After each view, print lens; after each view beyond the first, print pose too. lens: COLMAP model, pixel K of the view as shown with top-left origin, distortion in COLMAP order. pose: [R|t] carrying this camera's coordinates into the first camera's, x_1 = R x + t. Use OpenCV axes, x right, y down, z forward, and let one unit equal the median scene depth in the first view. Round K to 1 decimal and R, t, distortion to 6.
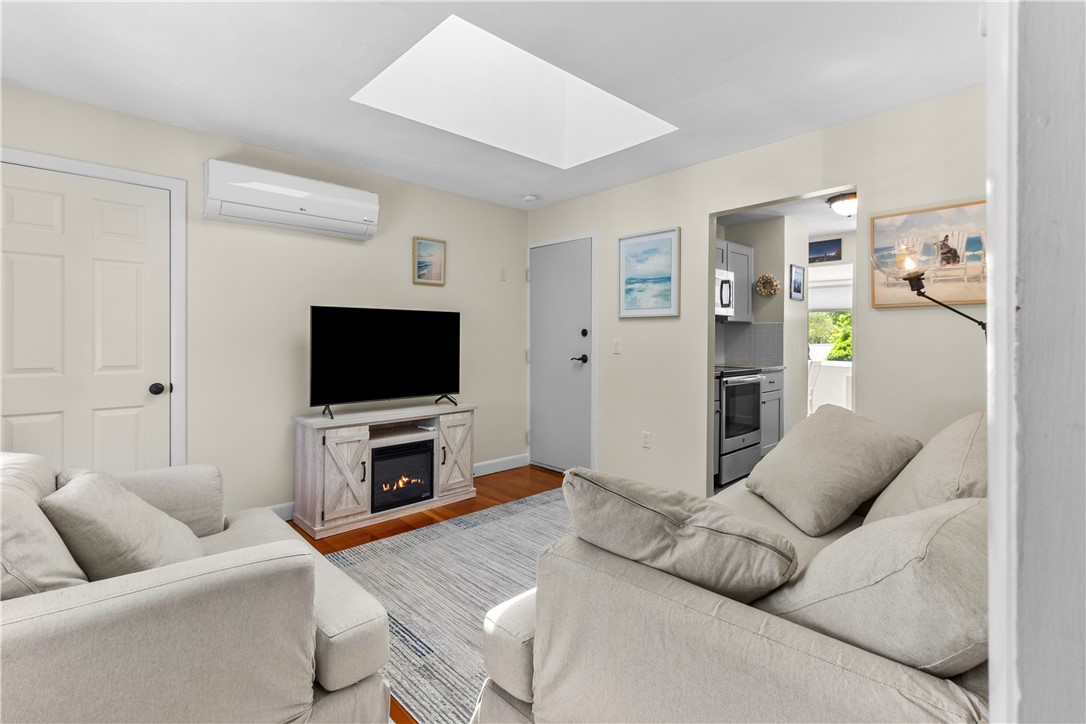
lens RADIAL K [[503.6, 0, 536.6], [0, 503.6, 337.5], [0, 0, 1]] dist [0.004030, 0.001085]
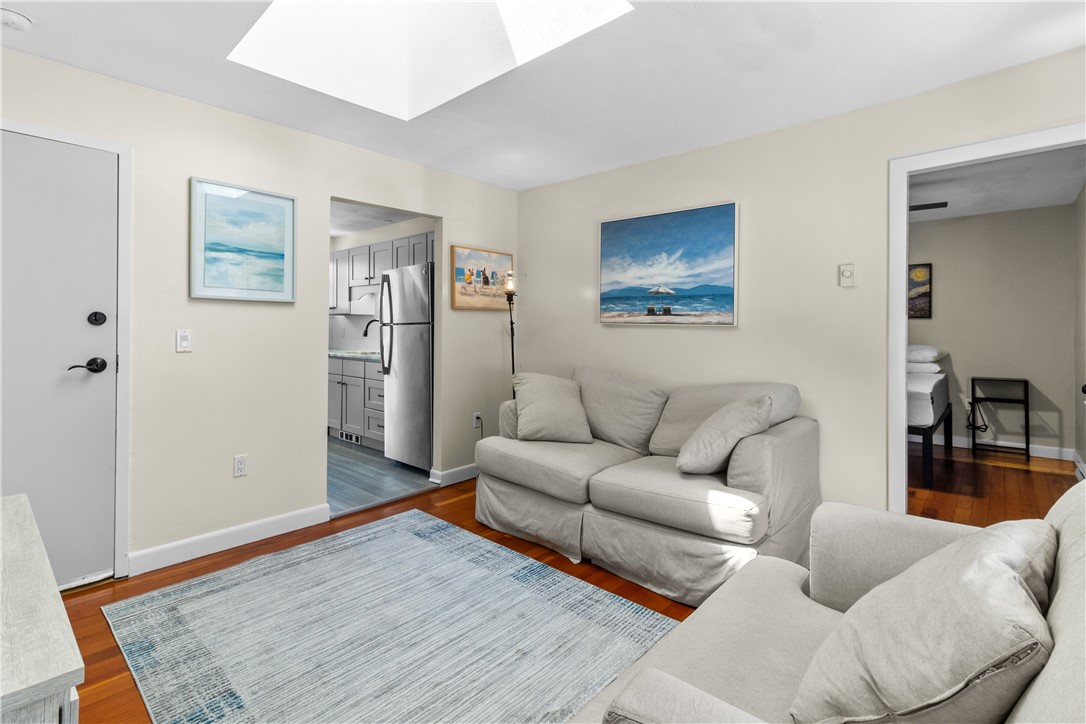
lens RADIAL K [[503.6, 0, 541.3], [0, 503.6, 326.9], [0, 0, 1]] dist [0.004030, 0.001085]
pose [[-0.074752, 0.004976, 0.997190, -0.598284], [-0.005725, 0.999969, -0.005419, 0.000126], [-0.997186, -0.006114, -0.074721, 0.659424]]
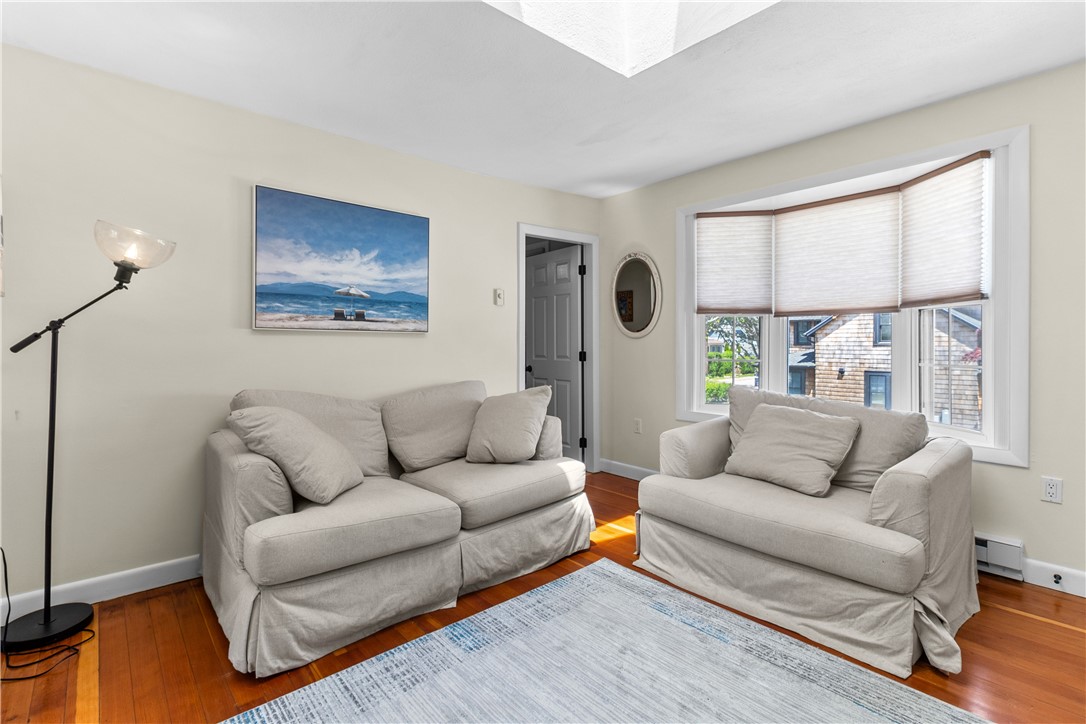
lens RADIAL K [[503.6, 0, 536.8], [0, 503.6, 342.6], [0, 0, 1]] dist [0.004030, 0.001085]
pose [[-0.998859, 0.001393, 0.047729, 0.000244], [0.001723, 0.999975, 0.006881, 0.003043], [-0.047719, 0.006955, -0.998837, 1.184286]]
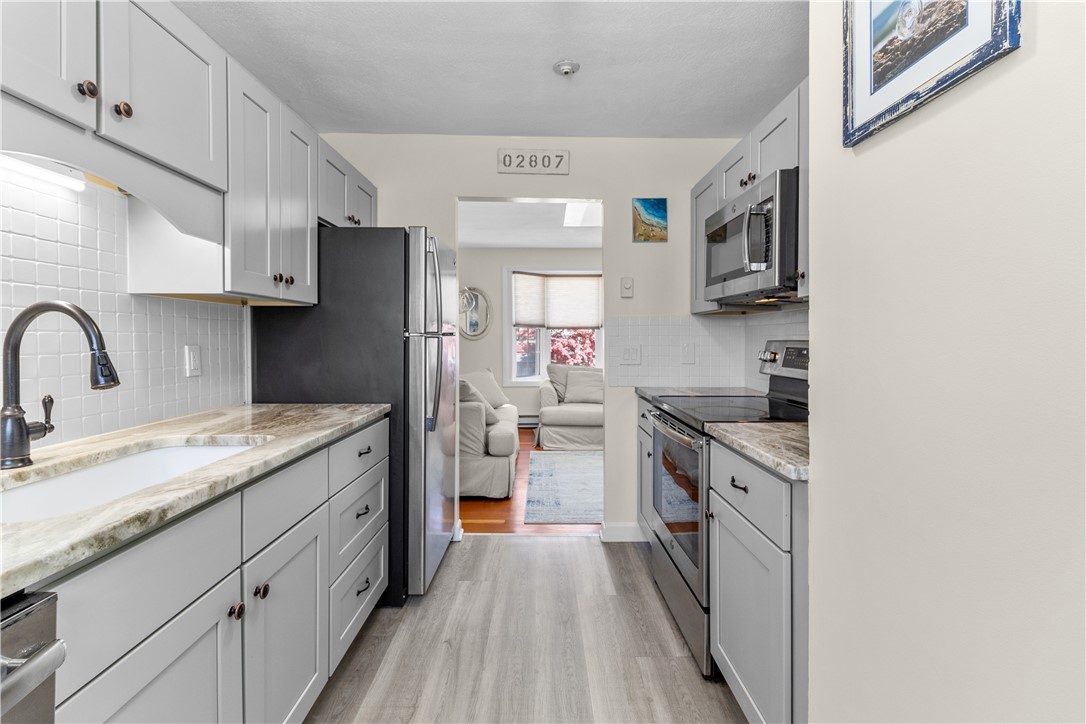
lens RADIAL K [[503.6, 0, 537.9], [0, 503.6, 340.6], [0, 0, 1]] dist [0.004030, 0.001085]
pose [[-0.693936, 0.002450, -0.720033, 1.024497], [0.002521, 0.999996, 0.000973, 0.000689], [0.720032, -0.001140, -0.693939, 1.493349]]
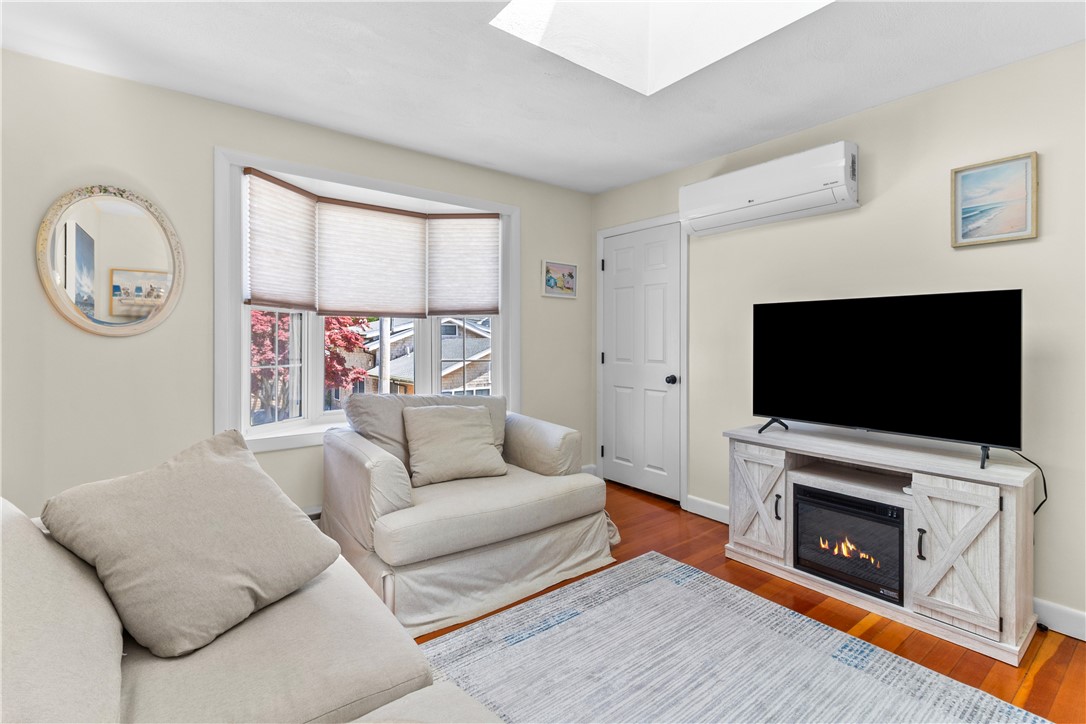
lens RADIAL K [[503.6, 0, 546.2], [0, 503.6, 337.1], [0, 0, 1]] dist [0.004030, 0.001085]
pose [[-0.097393, -0.009299, -0.995203, 0.439617], [-0.003522, 0.999953, -0.008999, 0.005196], [0.995240, 0.002629, -0.097421, 0.638491]]
